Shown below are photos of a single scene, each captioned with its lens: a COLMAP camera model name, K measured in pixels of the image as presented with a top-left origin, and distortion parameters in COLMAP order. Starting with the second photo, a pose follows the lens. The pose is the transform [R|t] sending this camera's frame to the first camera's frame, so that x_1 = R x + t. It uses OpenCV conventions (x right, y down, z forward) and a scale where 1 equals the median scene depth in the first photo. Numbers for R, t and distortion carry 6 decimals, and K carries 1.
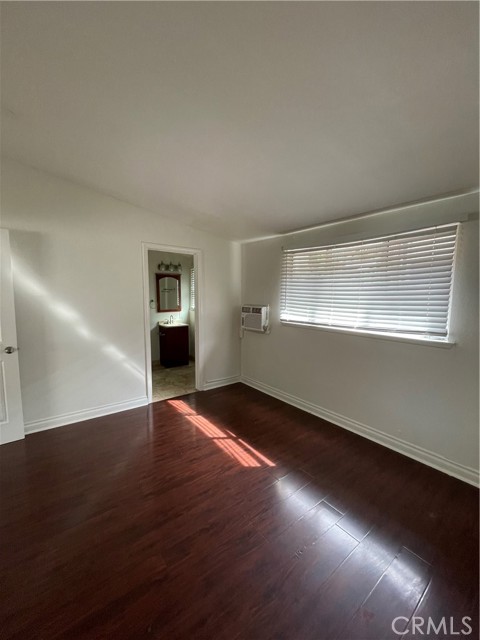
lens RADIAL K [[260.0, 0, 240.0], [0, 260.0, 320.0], [0, 0, 1]] dist [-0.001750, -0.000259]
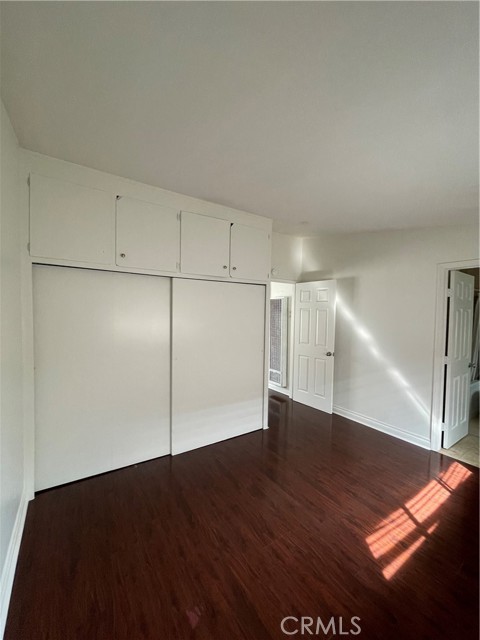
lens RADIAL K [[260.0, 0, 240.0], [0, 260.0, 320.0], [0, 0, 1]] dist [-0.001750, -0.000259]
pose [[-0.062222, 0.020379, -0.997854, 0.674629], [-0.119986, 0.992388, 0.027750, -0.062935], [0.990824, 0.121455, -0.059303, 0.482648]]
